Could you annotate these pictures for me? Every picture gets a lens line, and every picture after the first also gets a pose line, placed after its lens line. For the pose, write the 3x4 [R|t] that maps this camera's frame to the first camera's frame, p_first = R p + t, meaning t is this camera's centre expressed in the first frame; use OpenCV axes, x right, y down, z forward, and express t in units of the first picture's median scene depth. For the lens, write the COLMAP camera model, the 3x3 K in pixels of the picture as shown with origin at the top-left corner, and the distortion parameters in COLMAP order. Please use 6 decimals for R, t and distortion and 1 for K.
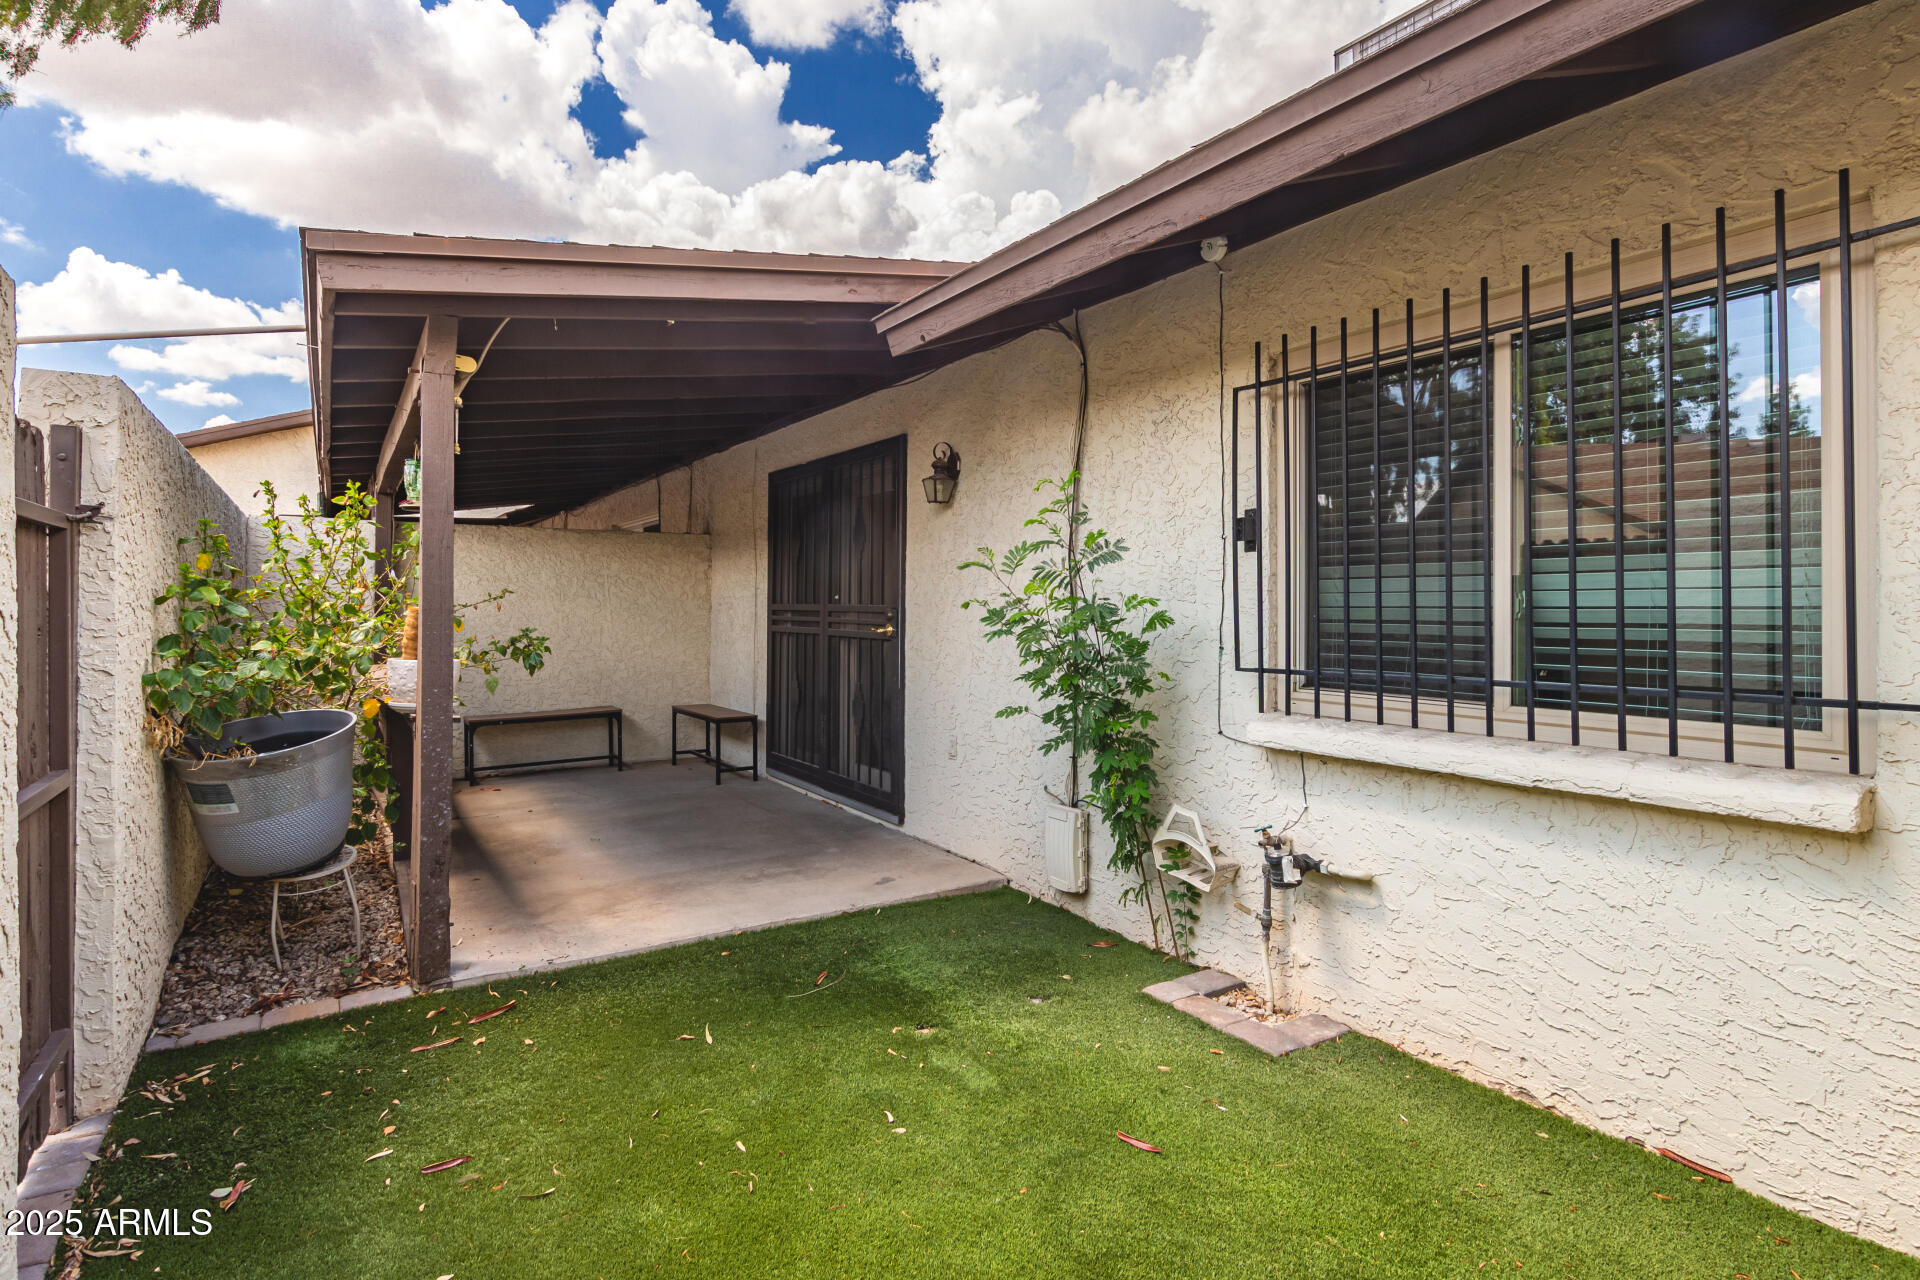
lens RADIAL K [[951.1, 0, 958.3], [0, 951.1, 600.7], [0, 0, 1]] dist [0.000225, -0.001042]
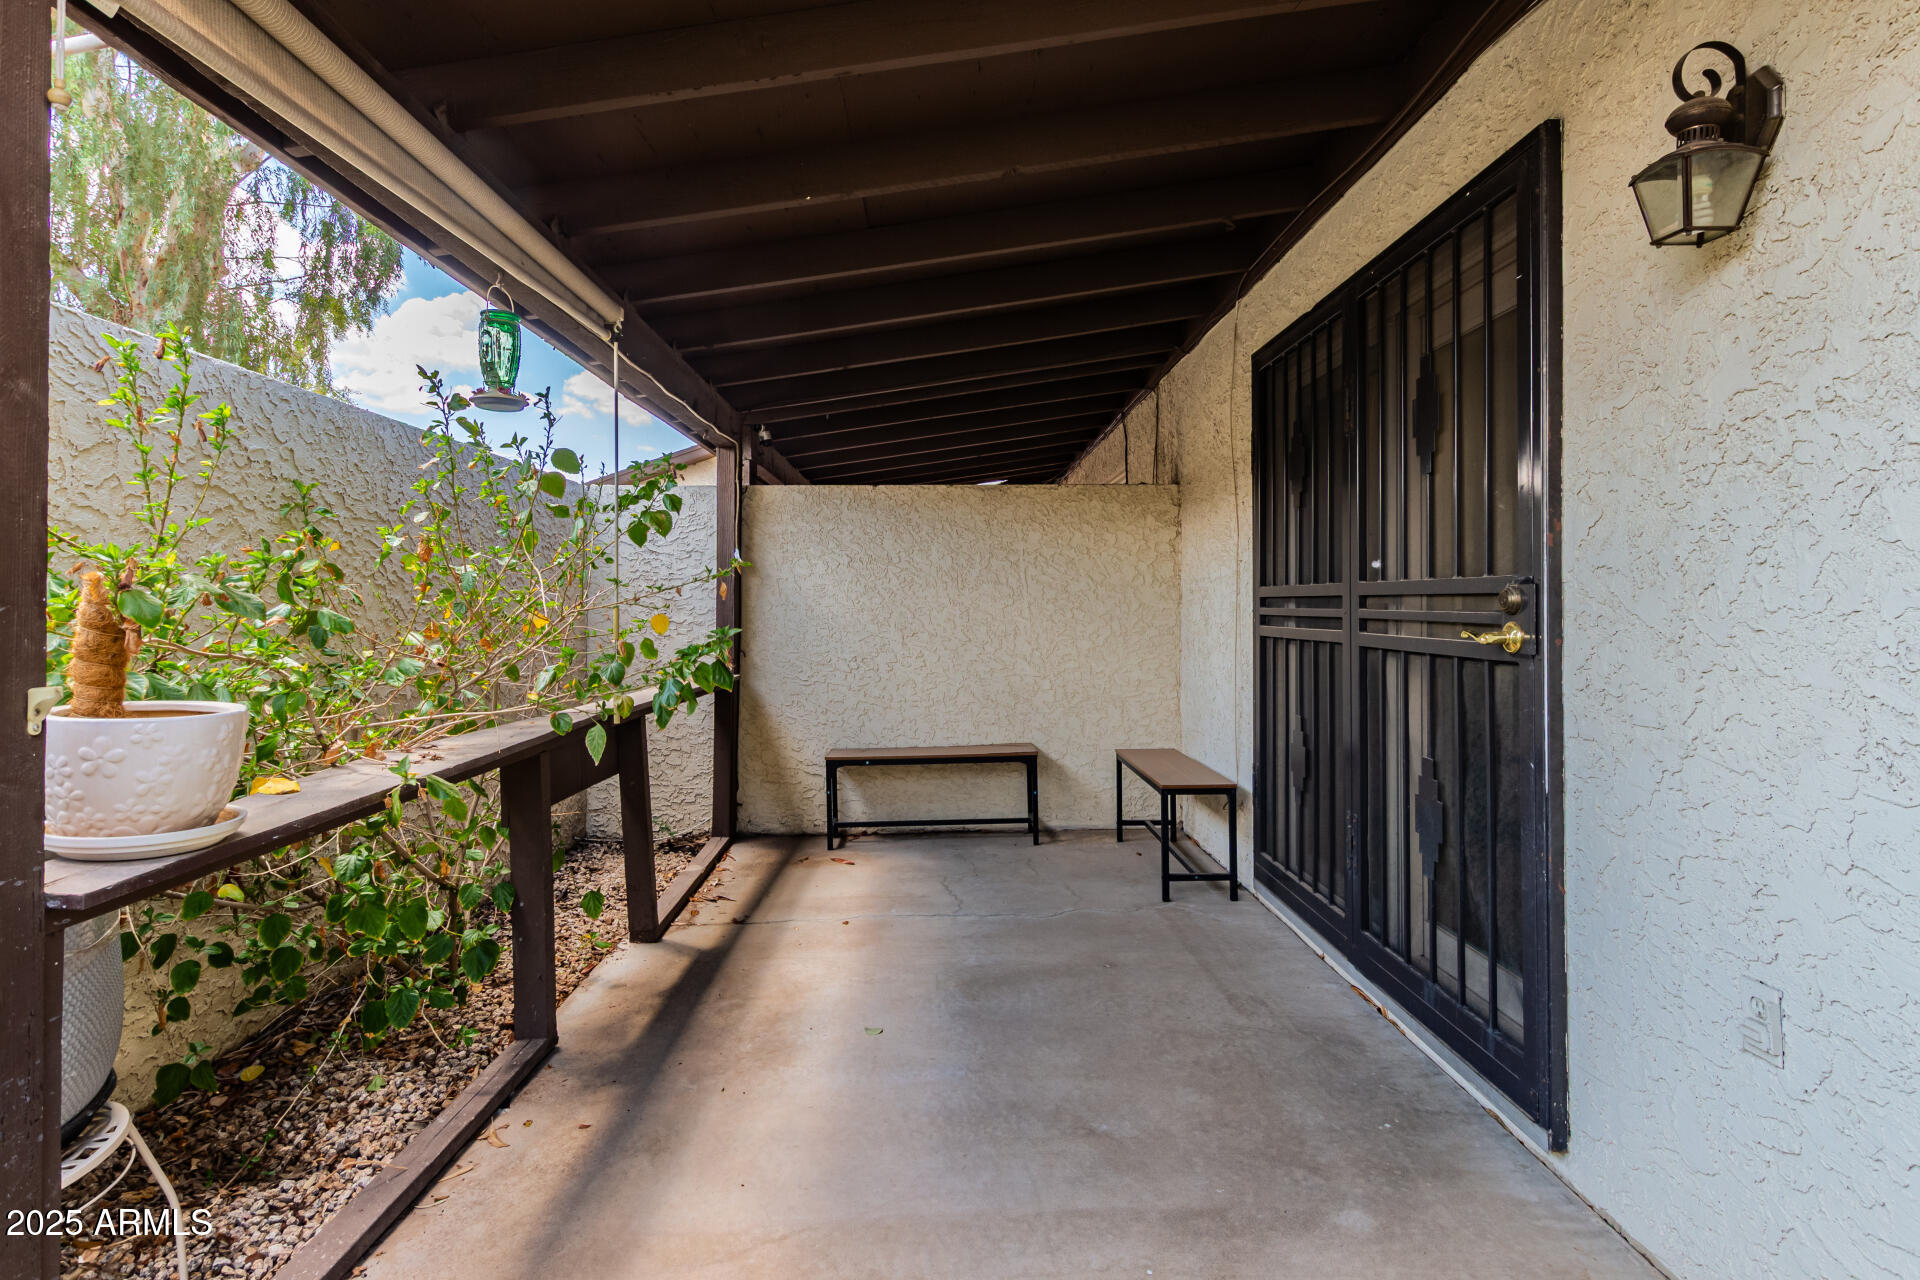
lens RADIAL K [[951.1, 0, 951.8], [0, 951.1, 598.7], [0, 0, 1]] dist [0.000225, -0.001042]
pose [[0.833732, -0.012399, -0.552030, -0.039419], [0.011978, 0.999919, -0.004369, 0.011123], [0.552039, -0.002970, 0.833813, 0.440705]]
